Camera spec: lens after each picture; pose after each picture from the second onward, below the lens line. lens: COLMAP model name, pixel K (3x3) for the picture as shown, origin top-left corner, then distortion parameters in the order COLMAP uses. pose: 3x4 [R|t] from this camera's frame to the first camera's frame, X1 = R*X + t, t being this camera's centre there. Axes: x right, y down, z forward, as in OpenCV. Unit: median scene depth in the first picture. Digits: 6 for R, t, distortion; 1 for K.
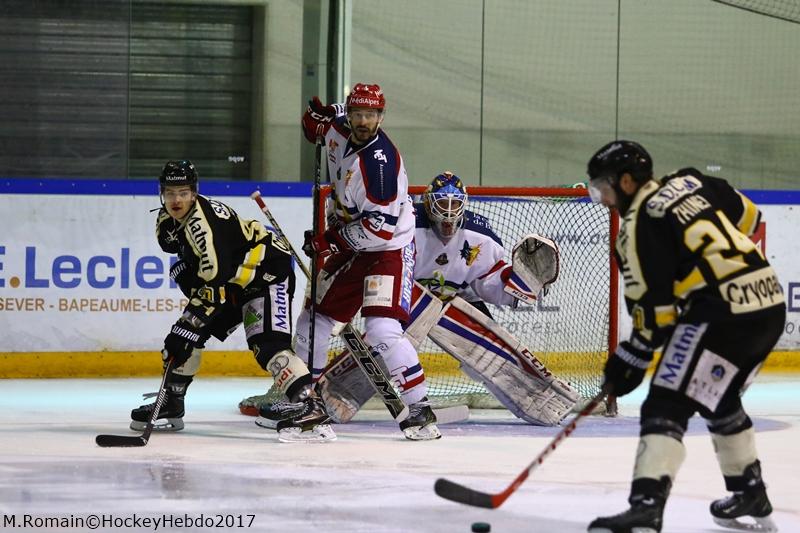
lens RADIAL K [[5541.7, 0, 400.0], [0, 5541.7, 266.5], [0, 0, 1]] dist [0.069356, 31.047962]
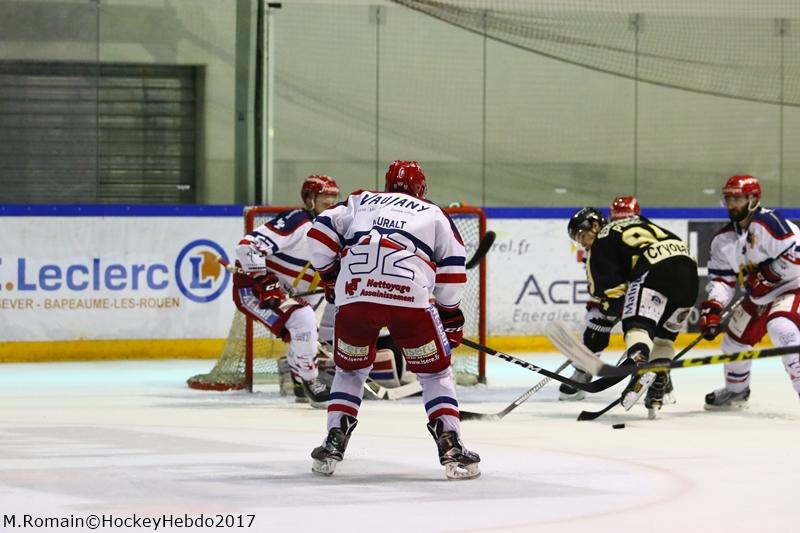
lens RADIAL K [[5541.7, 0, 400.0], [0, 5541.7, 266.5], [0, 0, 1]] dist [0.069356, 31.047962]
pose [[0.999480, -0.010613, 0.030453, -0.018901], [0.010551, 0.999942, 0.002186, -0.003539], [-0.030474, -0.001863, 0.999534, -0.265874]]
